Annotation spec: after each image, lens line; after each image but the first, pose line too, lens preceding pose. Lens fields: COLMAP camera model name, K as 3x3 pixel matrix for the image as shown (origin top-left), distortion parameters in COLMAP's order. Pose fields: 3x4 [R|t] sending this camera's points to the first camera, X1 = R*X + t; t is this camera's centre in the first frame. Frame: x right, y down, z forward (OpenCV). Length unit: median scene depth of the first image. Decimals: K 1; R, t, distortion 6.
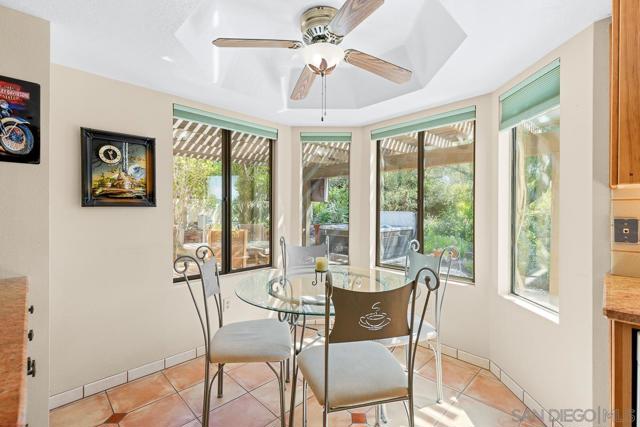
lens RADIAL K [[285.8, 0, 323.4], [0, 285.8, 210.6], [0, 0, 1]] dist [0.001699, 0.000020]
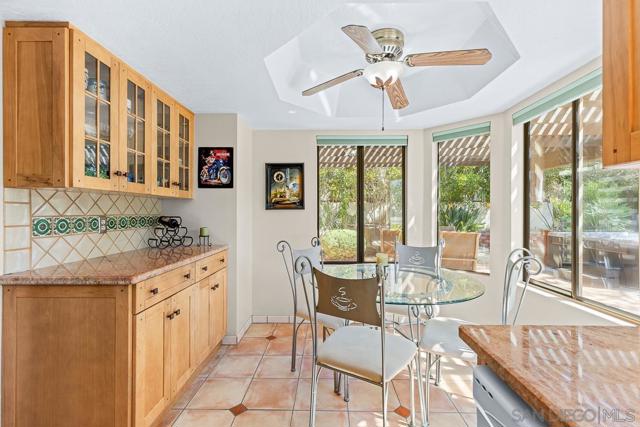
lens RADIAL K [[285.8, 0, 322.9], [0, 285.8, 211.0], [0, 0, 1]] dist [0.001699, 0.000020]
pose [[0.696593, -0.004802, -0.717450, 0.570150], [-0.000715, 0.999972, -0.007387, 0.005648], [0.717466, 0.005659, 0.696571, 0.056236]]
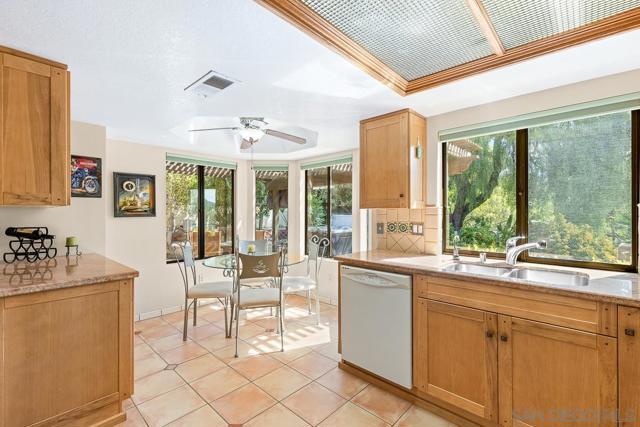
lens RADIAL K [[285.8, 0, 324.1], [0, 285.8, 212.9], [0, 0, 1]] dist [0.001699, 0.000020]
pose [[0.999168, -0.003588, 0.040622, 0.345237], [0.003647, 0.999992, -0.001374, -0.031211], [-0.040617, 0.001521, 0.999174, -0.748111]]
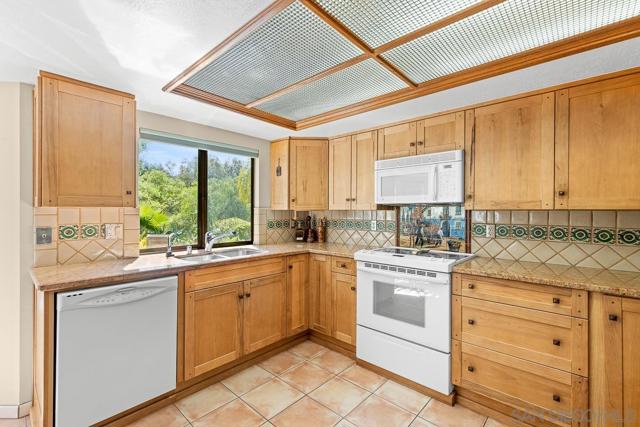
lens RADIAL K [[285.8, 0, 322.3], [0, 285.8, 211.0], [0, 0, 1]] dist [0.001699, 0.000020]
pose [[-0.055368, -0.002993, 0.998462, -0.327237], [-0.002611, 0.999993, 0.002853, -0.042158], [-0.998463, -0.002449, -0.055375, -0.233185]]
